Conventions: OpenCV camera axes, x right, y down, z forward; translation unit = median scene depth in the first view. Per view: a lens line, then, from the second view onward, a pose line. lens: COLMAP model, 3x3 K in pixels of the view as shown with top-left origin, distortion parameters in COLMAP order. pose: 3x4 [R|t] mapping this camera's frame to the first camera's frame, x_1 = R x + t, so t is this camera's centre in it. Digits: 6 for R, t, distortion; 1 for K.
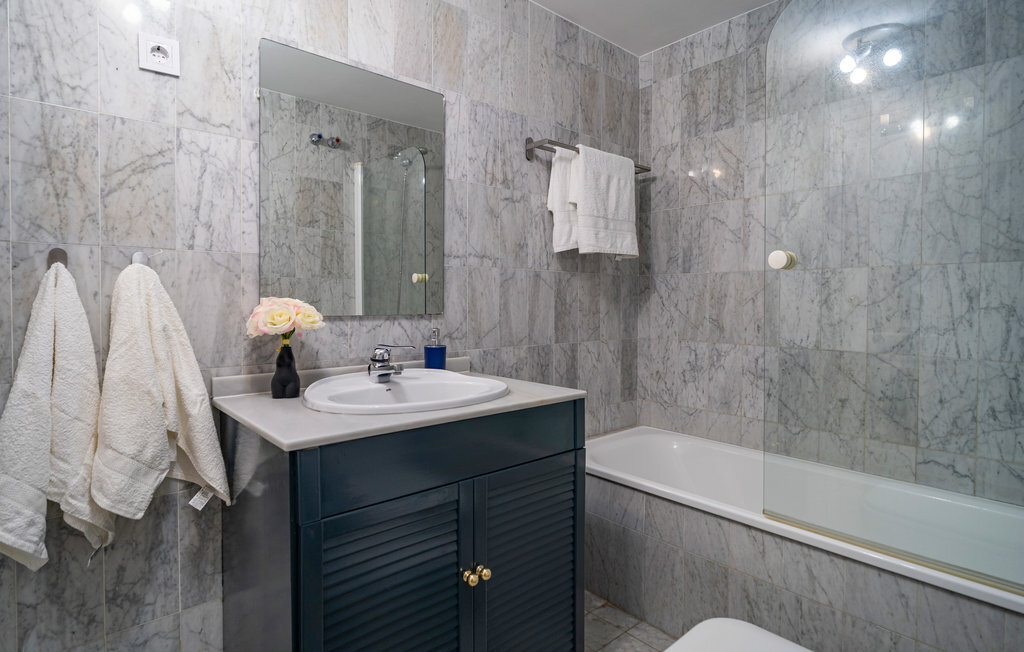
lens RADIAL K [[527.6, 0, 516.5], [0, 527.6, 310.1], [0, 0, 1]] dist [-0.003090, -0.000056]
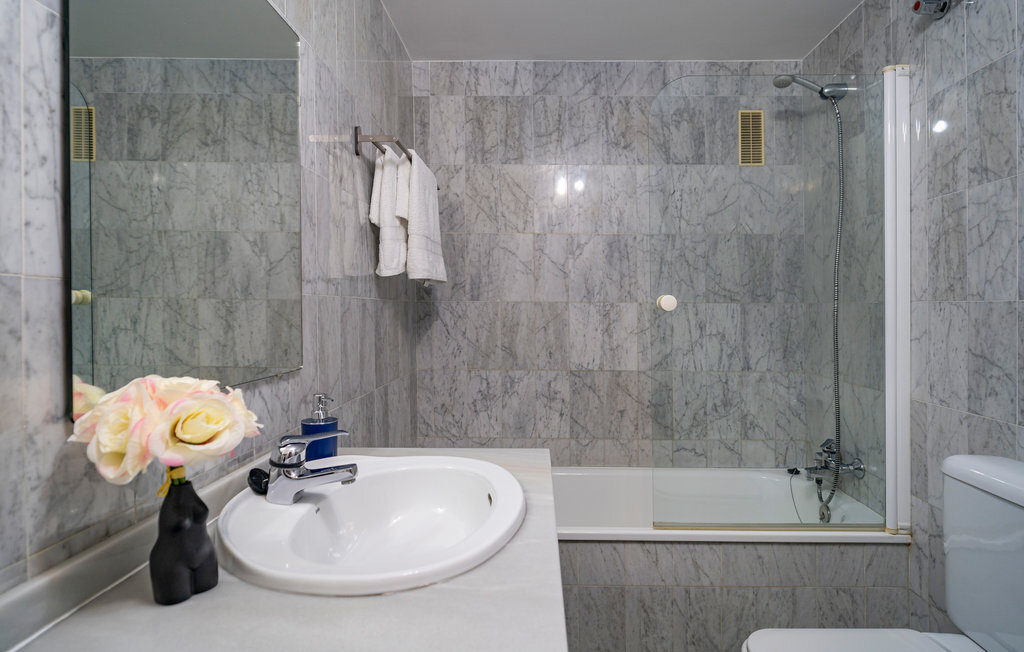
lens RADIAL K [[527.6, 0, 516.5], [0, 527.6, 310.1], [0, 0, 1]] dist [-0.003090, -0.000056]
pose [[0.672275, -0.003792, 0.740292, -0.416129], [0.011071, 0.999927, -0.004932, -0.055397], [-0.740219, 0.011512, 0.672267, 0.333785]]
